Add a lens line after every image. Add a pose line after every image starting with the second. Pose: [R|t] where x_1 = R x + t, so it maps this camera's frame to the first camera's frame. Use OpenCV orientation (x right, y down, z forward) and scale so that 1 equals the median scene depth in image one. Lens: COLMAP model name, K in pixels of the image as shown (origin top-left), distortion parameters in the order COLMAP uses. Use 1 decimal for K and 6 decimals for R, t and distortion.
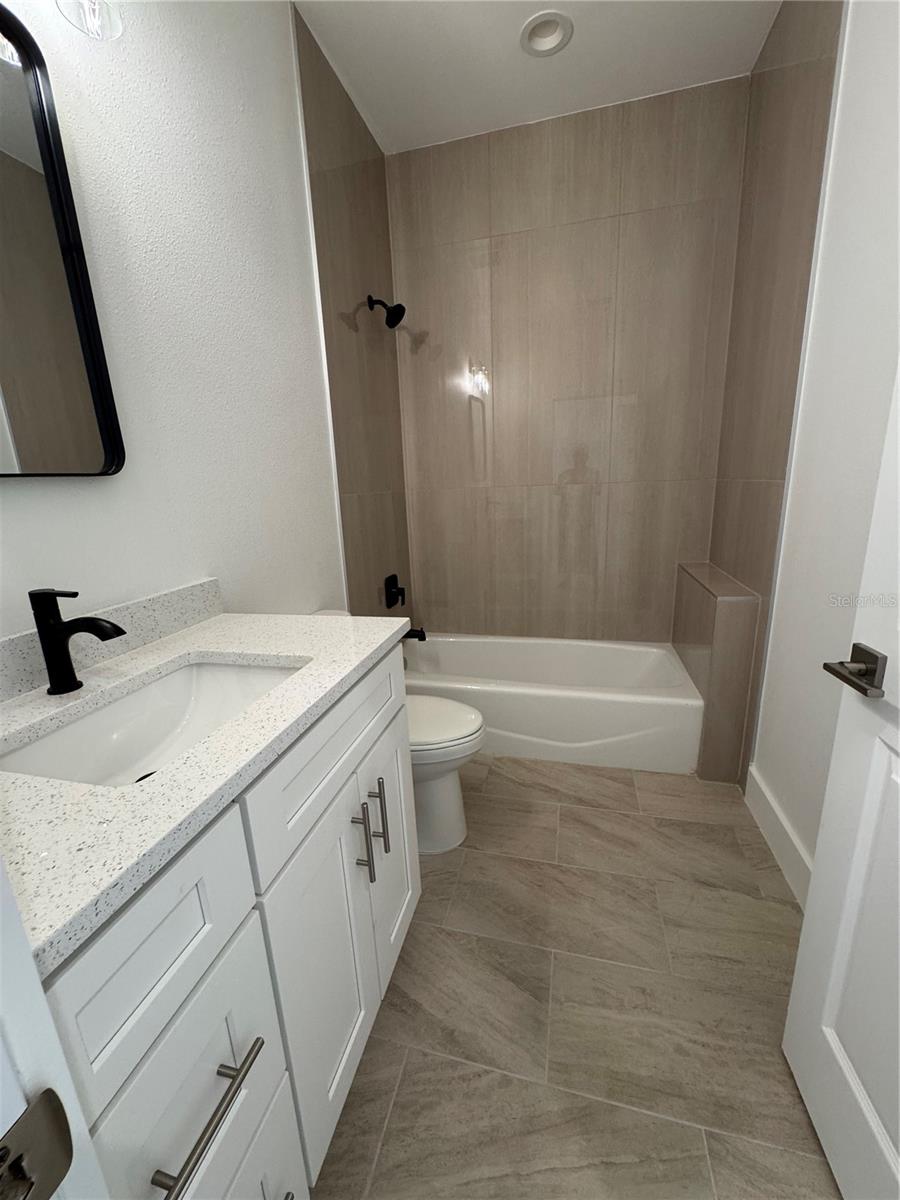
lens RADIAL K [[479.6, 0, 446.7], [0, 479.6, 601.2], [0, 0, 1]] dist [-0.001376, 0.000202]
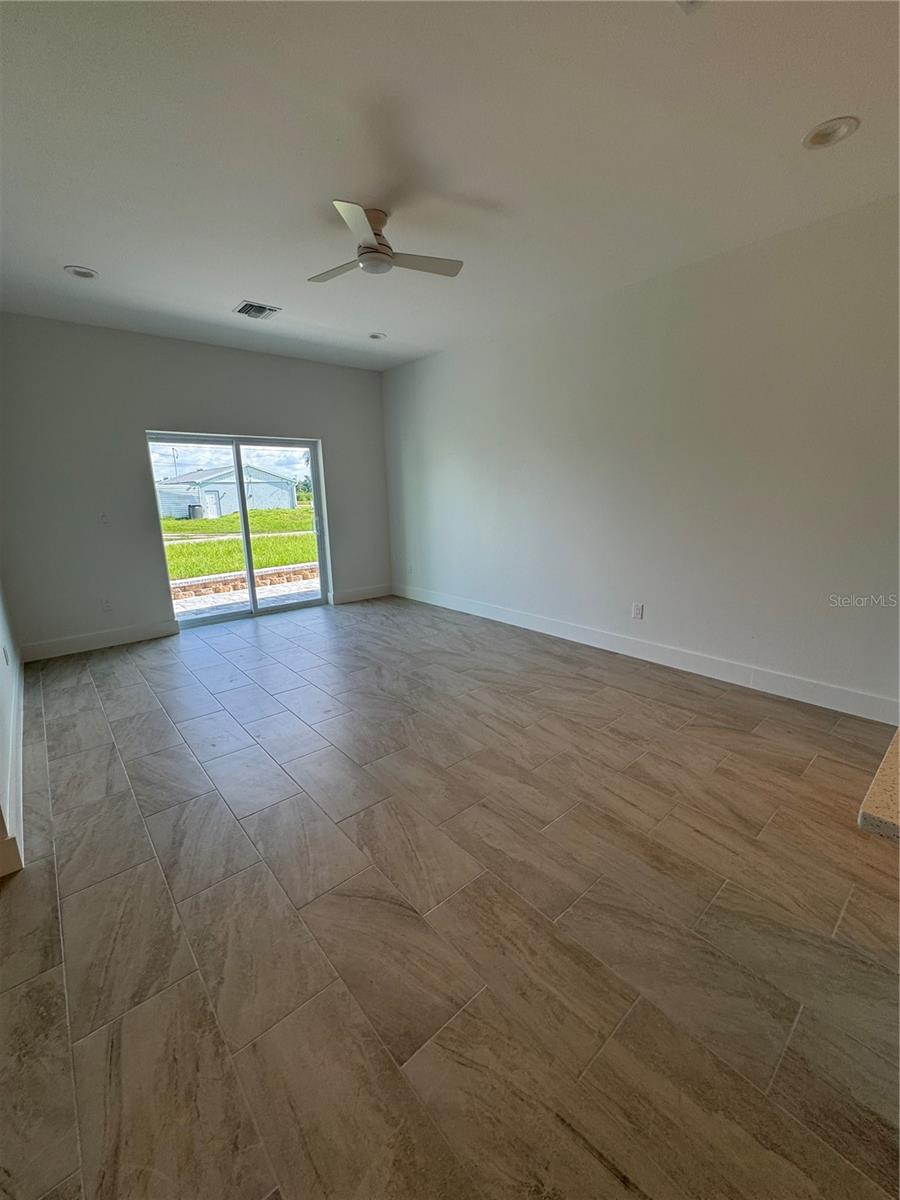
lens RADIAL K [[479.6, 0, 450.6], [0, 479.6, 603.9], [0, 0, 1]] dist [-0.001376, 0.000202]
pose [[-0.824028, -0.079447, 0.560951, -0.012333], [0.186049, 0.897263, 0.400381, -0.547865], [-0.535130, 0.434289, -0.724589, 1.644320]]
